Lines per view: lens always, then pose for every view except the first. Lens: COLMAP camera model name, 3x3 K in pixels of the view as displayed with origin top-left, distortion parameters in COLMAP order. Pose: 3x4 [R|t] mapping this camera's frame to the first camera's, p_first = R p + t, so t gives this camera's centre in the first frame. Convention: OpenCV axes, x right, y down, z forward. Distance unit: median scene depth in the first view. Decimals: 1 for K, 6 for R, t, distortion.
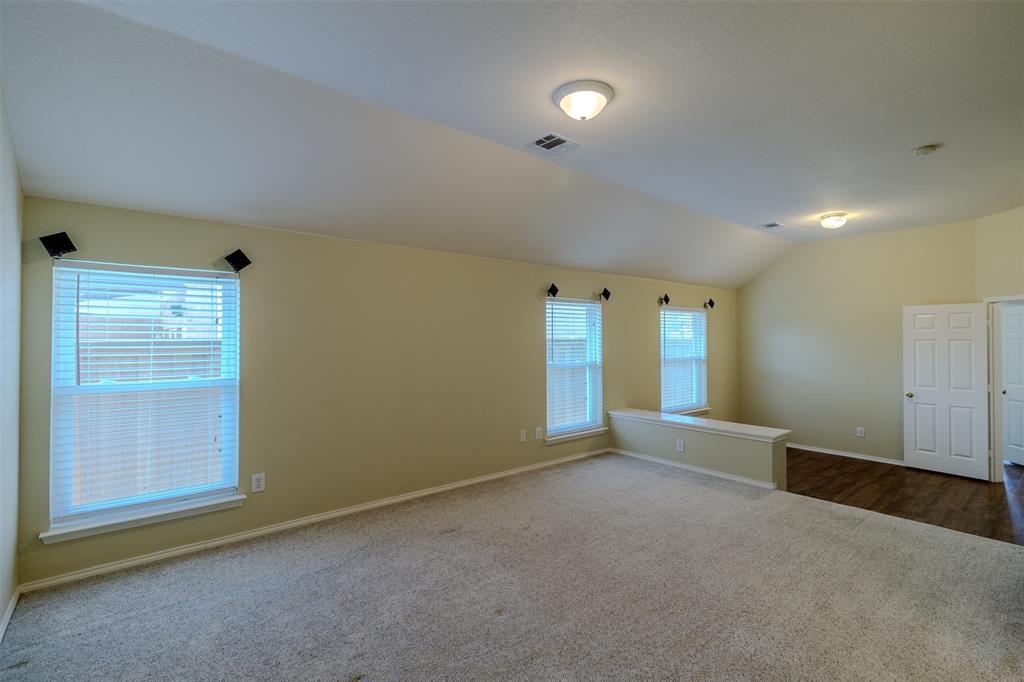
lens RADIAL K [[469.6, 0, 514.3], [0, 469.6, 336.2], [0, 0, 1]] dist [0.000766, 0.000070]
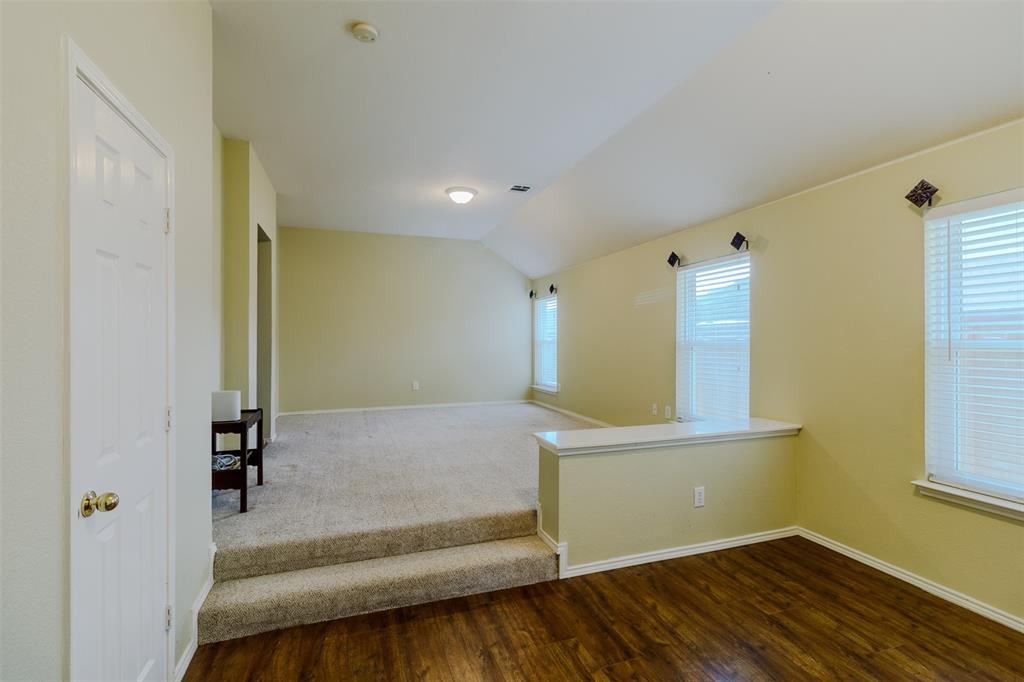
lens RADIAL K [[469.6, 0, 514.2], [0, 469.6, 341.5], [0, 0, 1]] dist [0.000766, 0.000070]
pose [[-0.352207, 0.001695, -0.935921, 1.087274], [0.005334, 0.999986, -0.000197, 0.062625], [0.935907, -0.005062, -0.352211, 1.081104]]
